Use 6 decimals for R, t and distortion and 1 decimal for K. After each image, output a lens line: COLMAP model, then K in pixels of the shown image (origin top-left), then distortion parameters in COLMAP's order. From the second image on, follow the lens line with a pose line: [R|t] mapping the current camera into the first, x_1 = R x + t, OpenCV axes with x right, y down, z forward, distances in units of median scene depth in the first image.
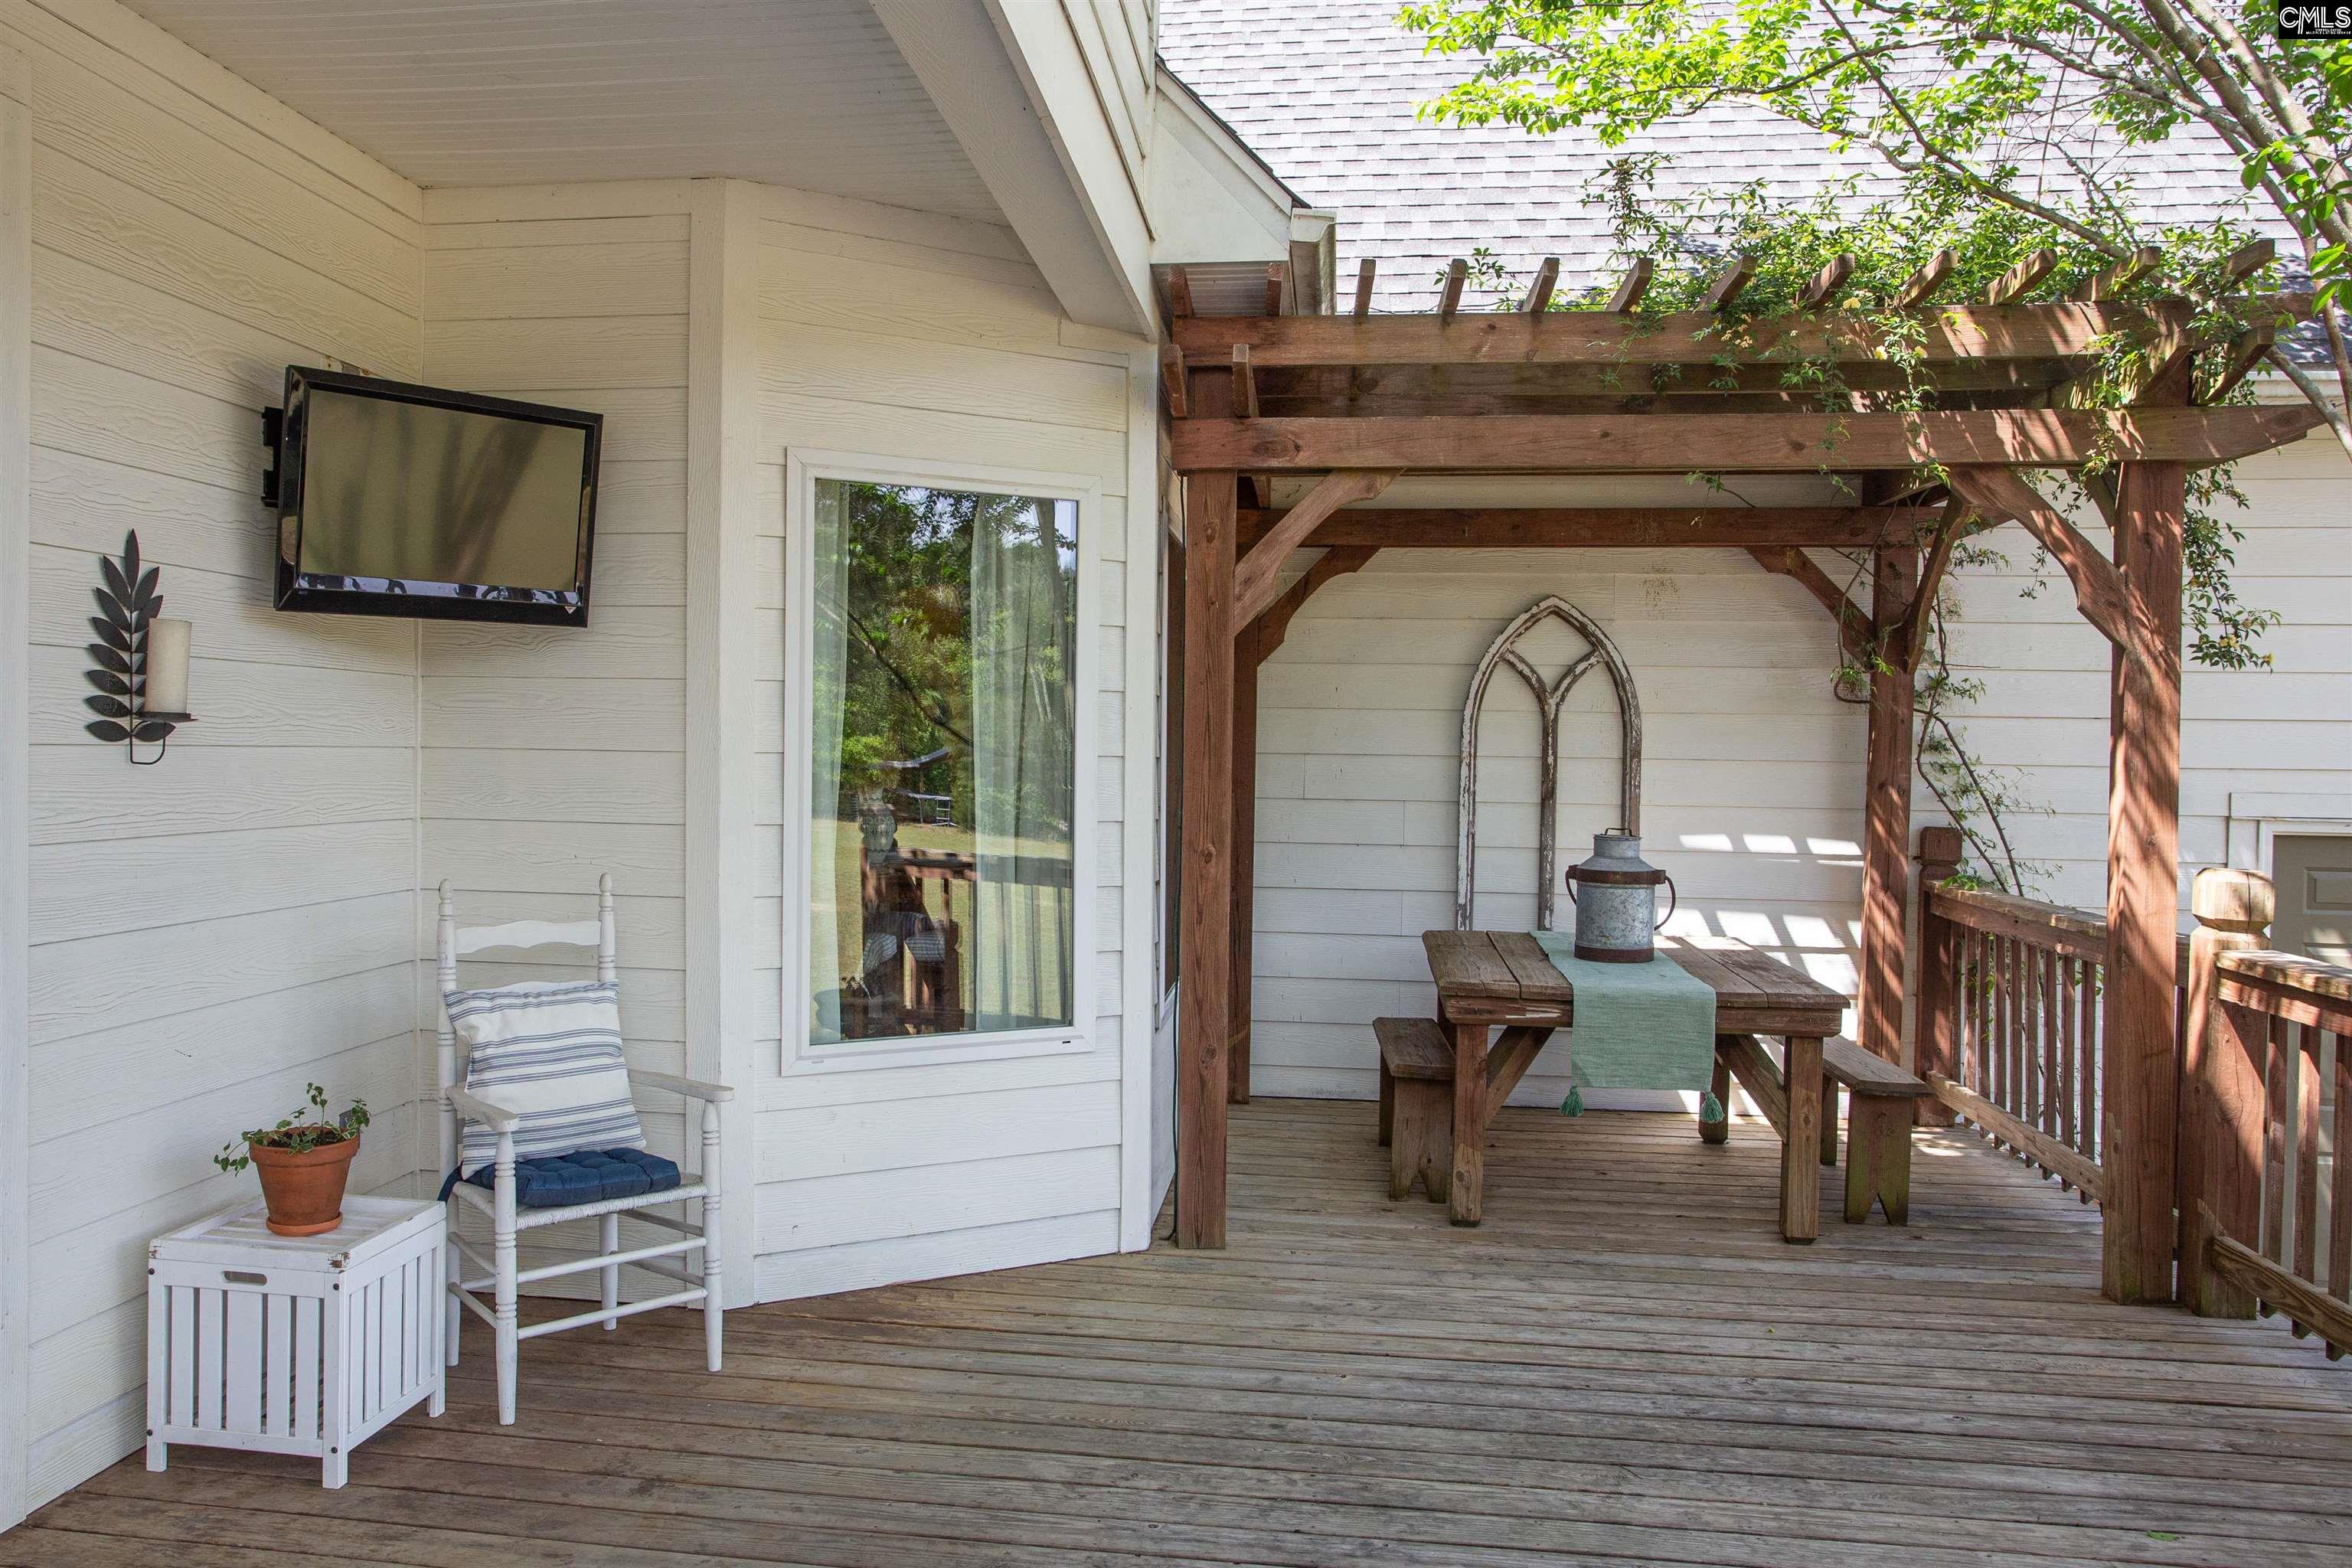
lens RADIAL K [[1770.6, 0, 1062.0], [0, 1770.6, 776.0], [0, 0, 1]] dist [-0.058430, 0.055173]
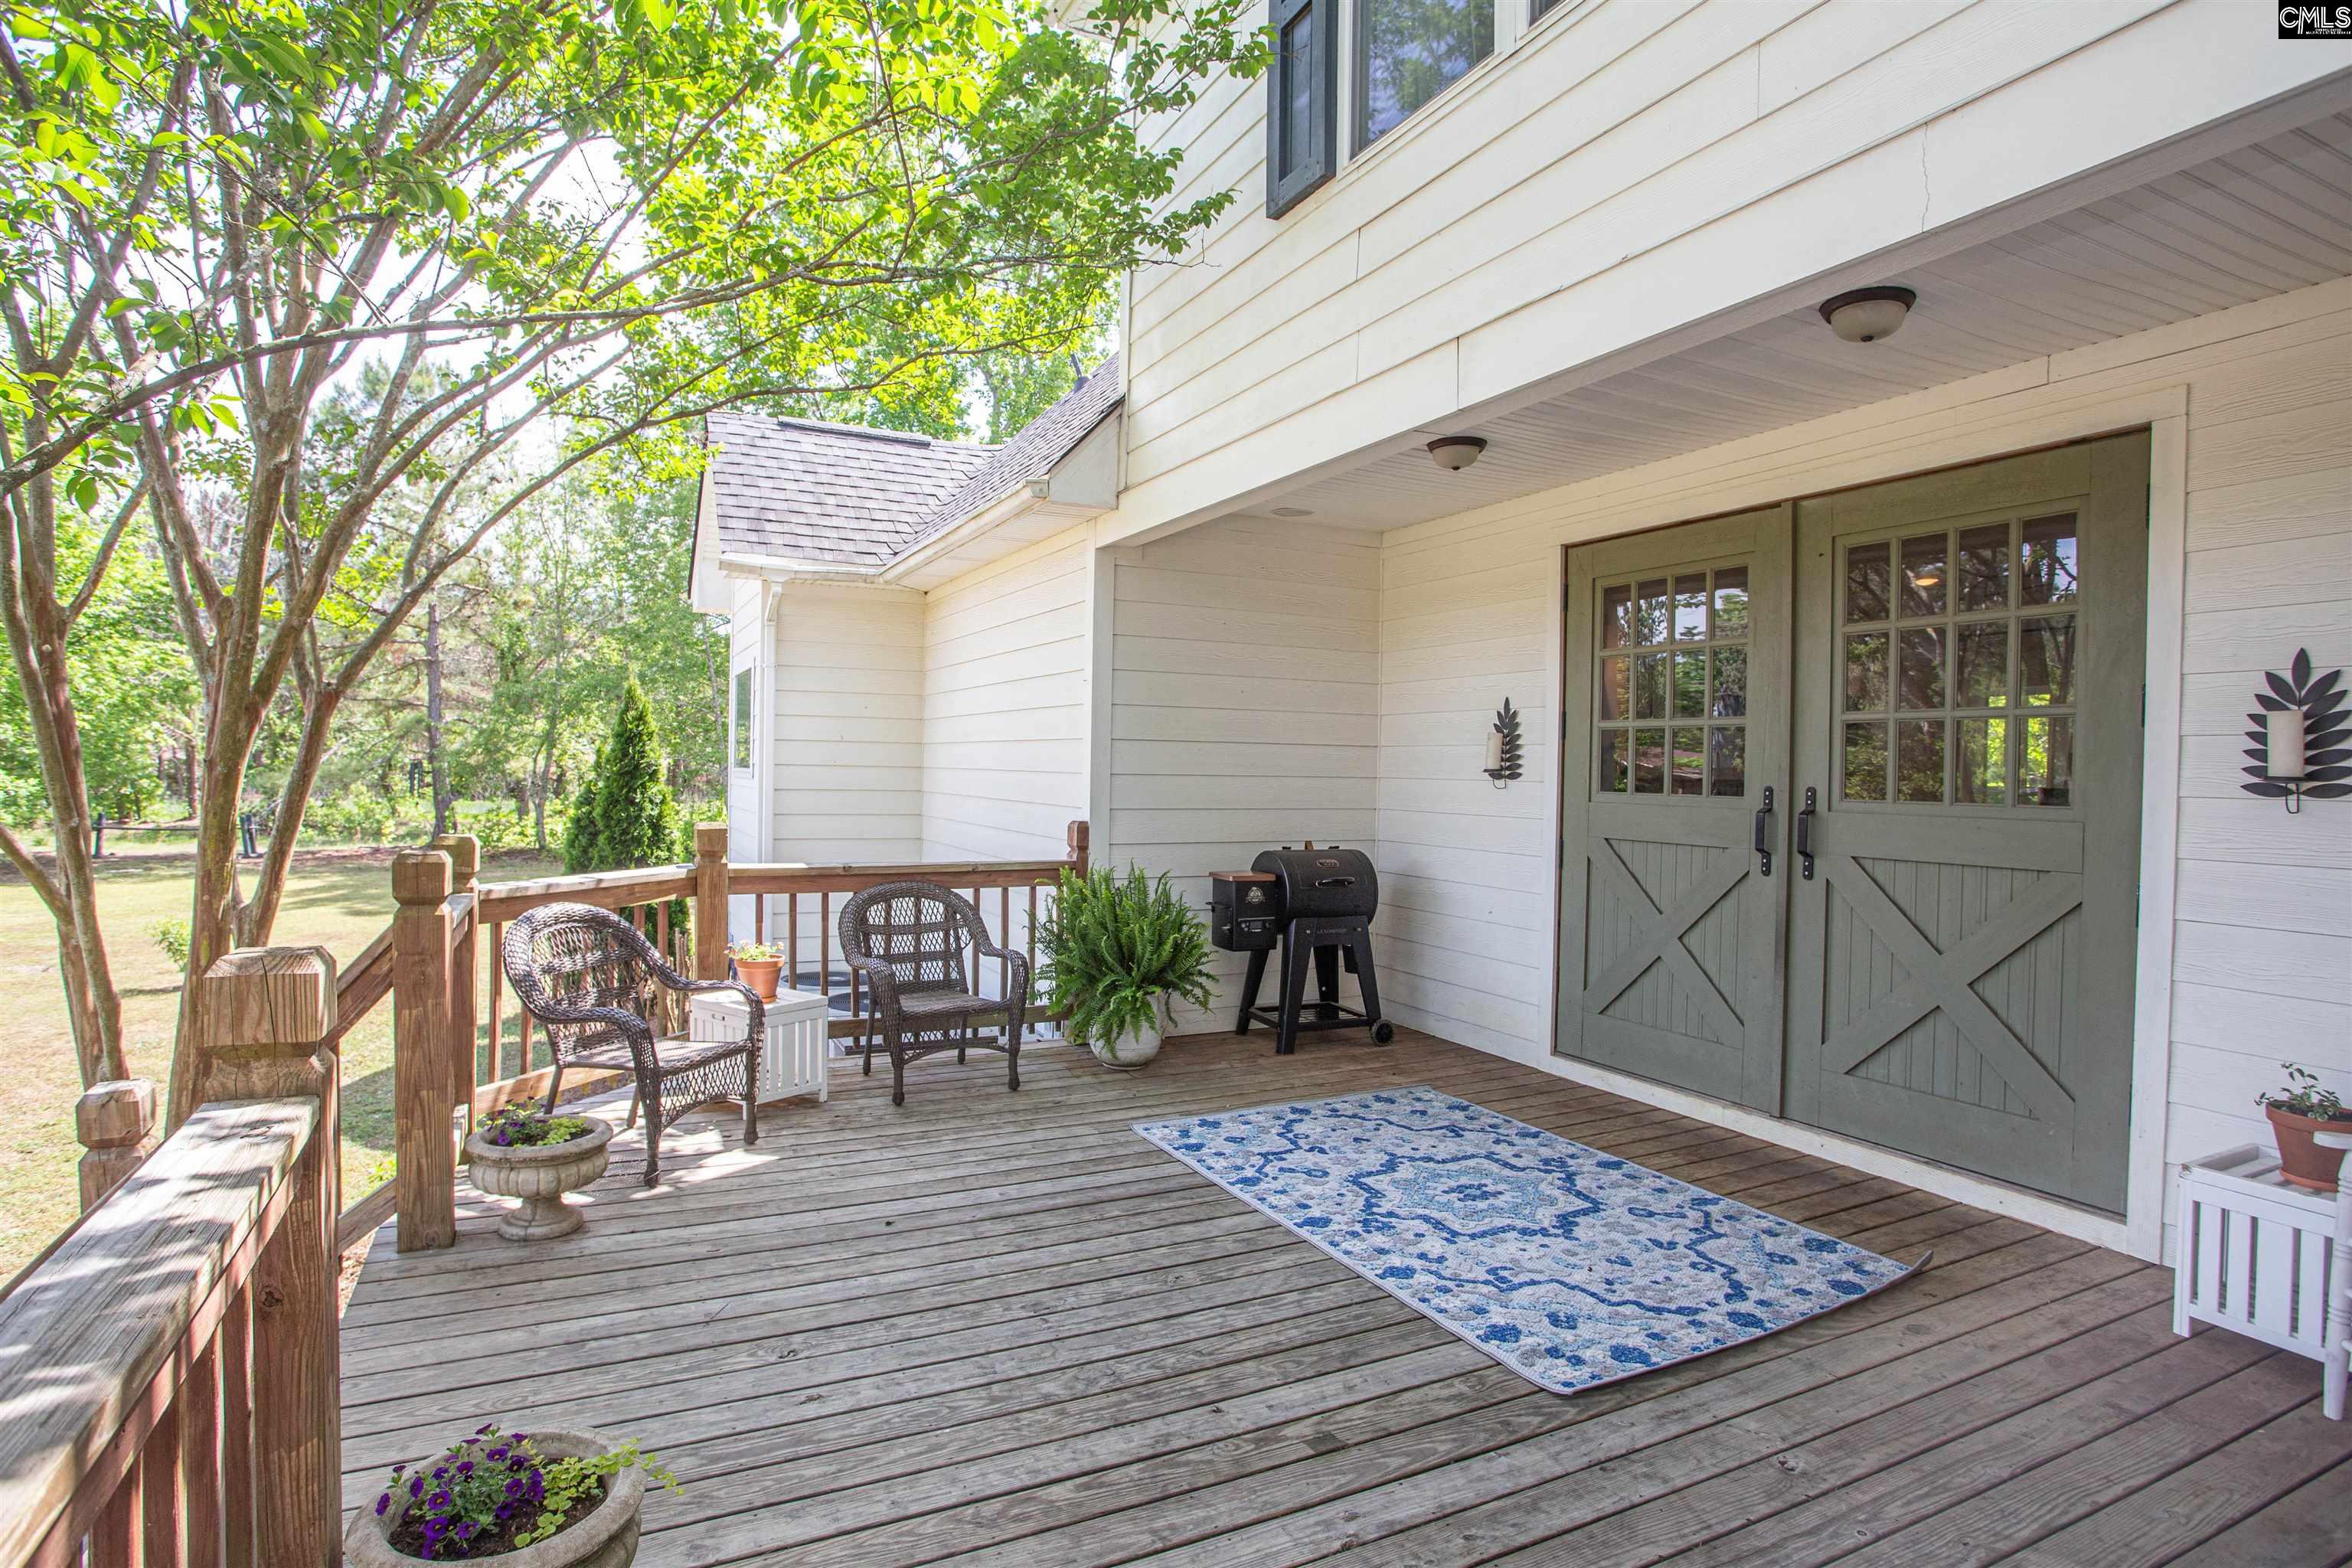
lens RADIAL K [[1244.9, 0, 1192.4], [0, 1244.9, 778.2], [0, 0, 1]] dist [-0.079389, 0.034419]
pose [[-0.812801, -0.022708, -0.582098, 0.648582], [-0.038826, 0.999130, 0.015237, -0.013999], [0.581246, 0.034986, -0.812976, 1.079309]]
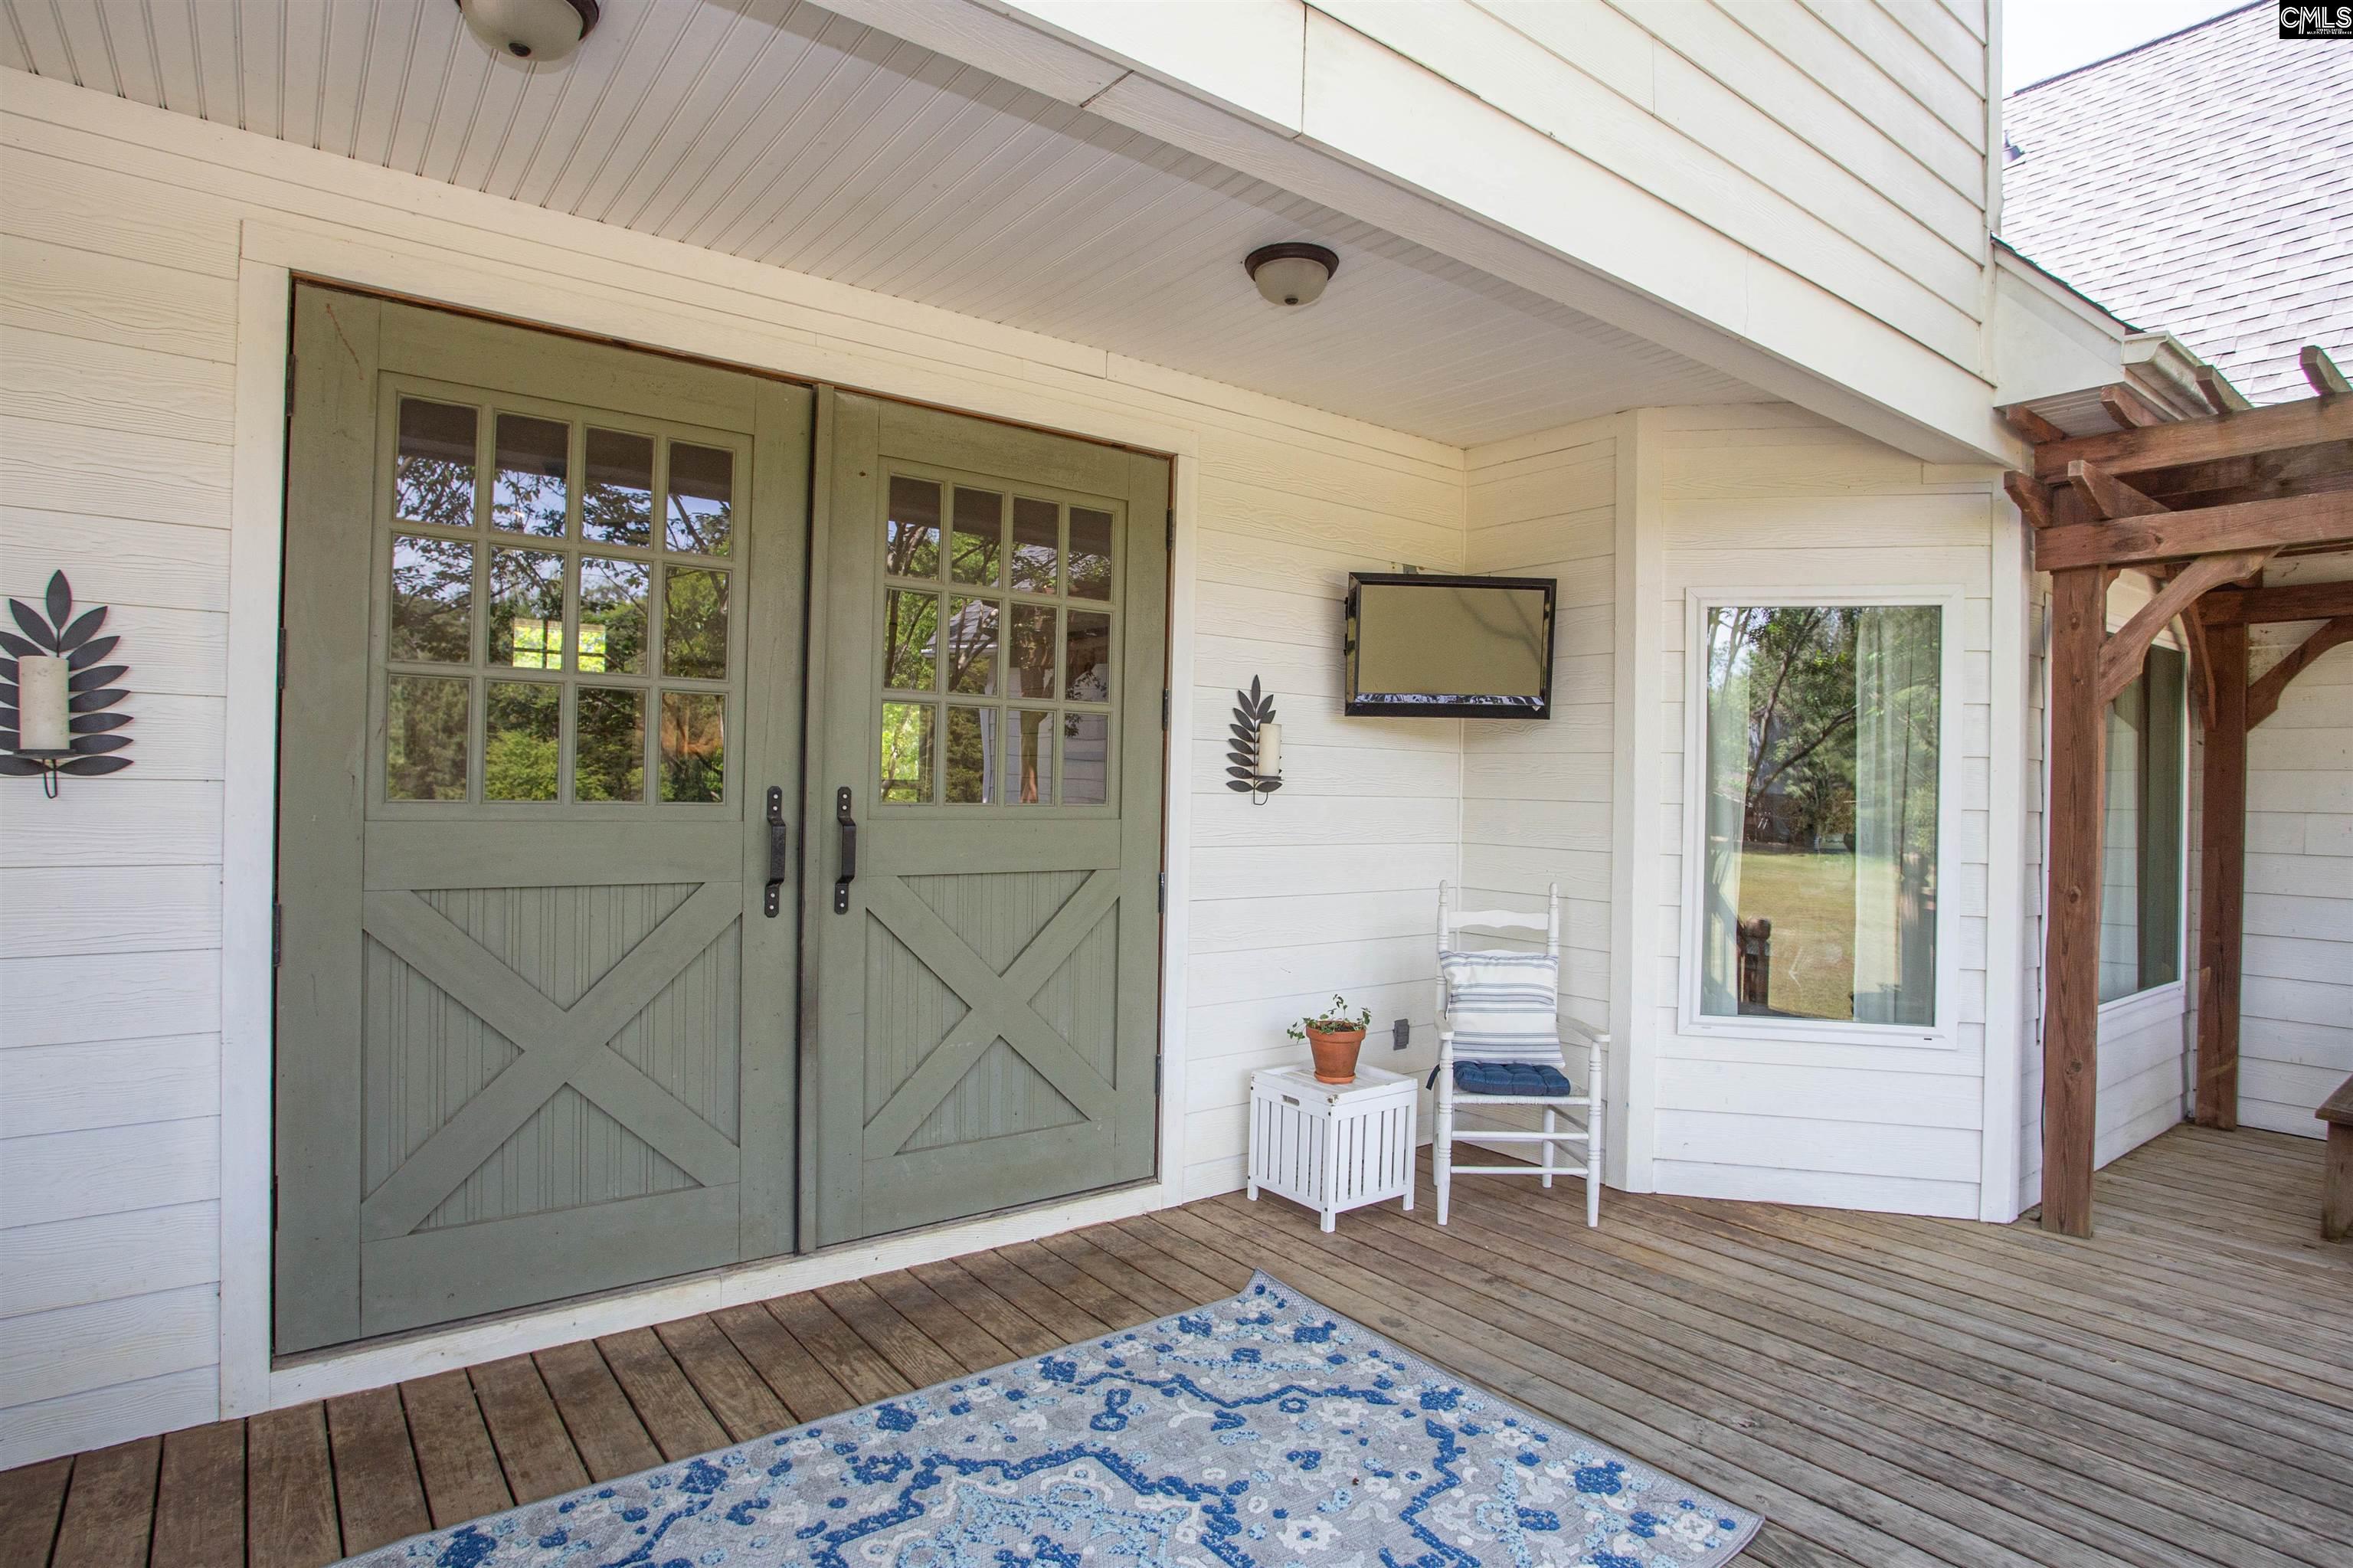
lens RADIAL K [[1245.5, 0, 1192.9], [0, 1245.5, 778.2], [0, 0, 1]] dist [-0.079389, 0.034419]
pose [[0.721372, -0.002006, -0.692545, 0.266992], [-0.021826, 0.999433, -0.025629, -0.000021], [0.692204, 0.033603, 0.720919, 0.026070]]
